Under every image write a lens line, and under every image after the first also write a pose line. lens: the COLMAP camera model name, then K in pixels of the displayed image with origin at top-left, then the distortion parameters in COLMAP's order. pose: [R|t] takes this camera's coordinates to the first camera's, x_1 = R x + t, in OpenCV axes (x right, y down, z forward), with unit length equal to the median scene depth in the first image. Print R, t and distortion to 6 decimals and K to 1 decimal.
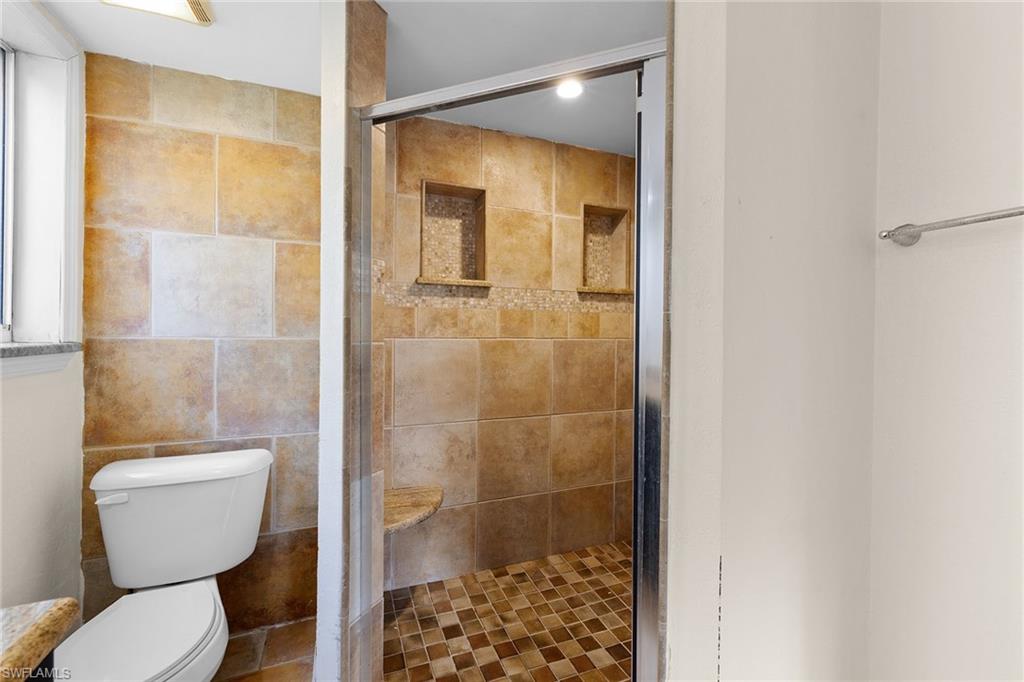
lens RADIAL K [[430.2, 0, 511.8], [0, 430.2, 336.9], [0, 0, 1]] dist [-0.000844, -0.000069]
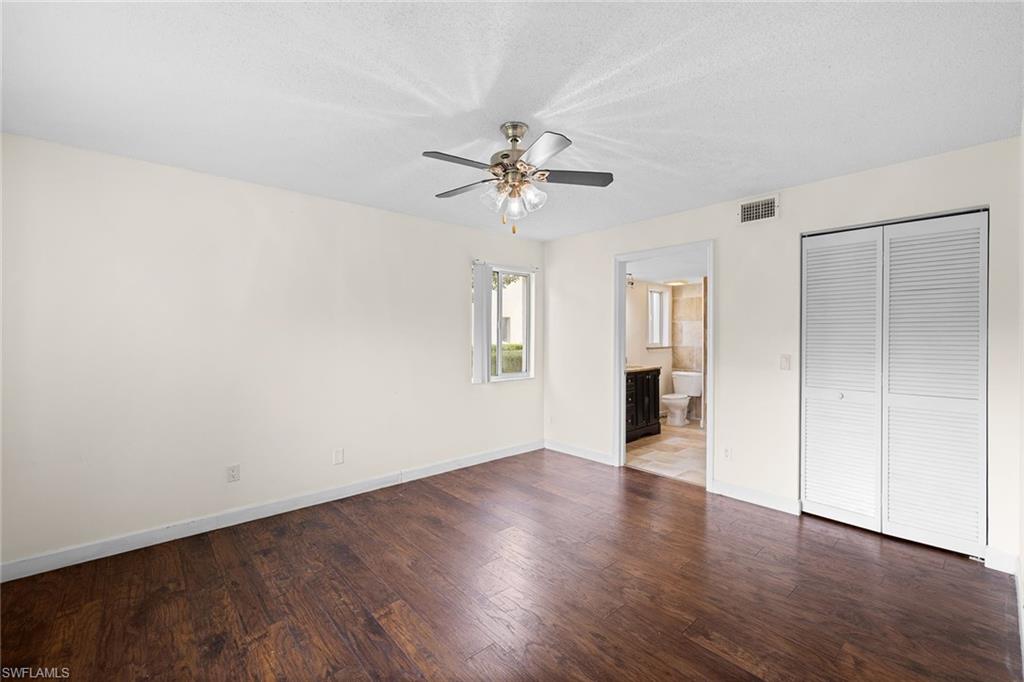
lens RADIAL K [[430.2, 0, 511.6], [0, 430.2, 339.1], [0, 0, 1]] dist [-0.000844, -0.000069]
pose [[0.339536, -0.001479, -0.940592, 2.846512], [0.002968, 0.999995, -0.000501, -0.069485], [0.940588, -0.002621, 0.339539, -2.262996]]
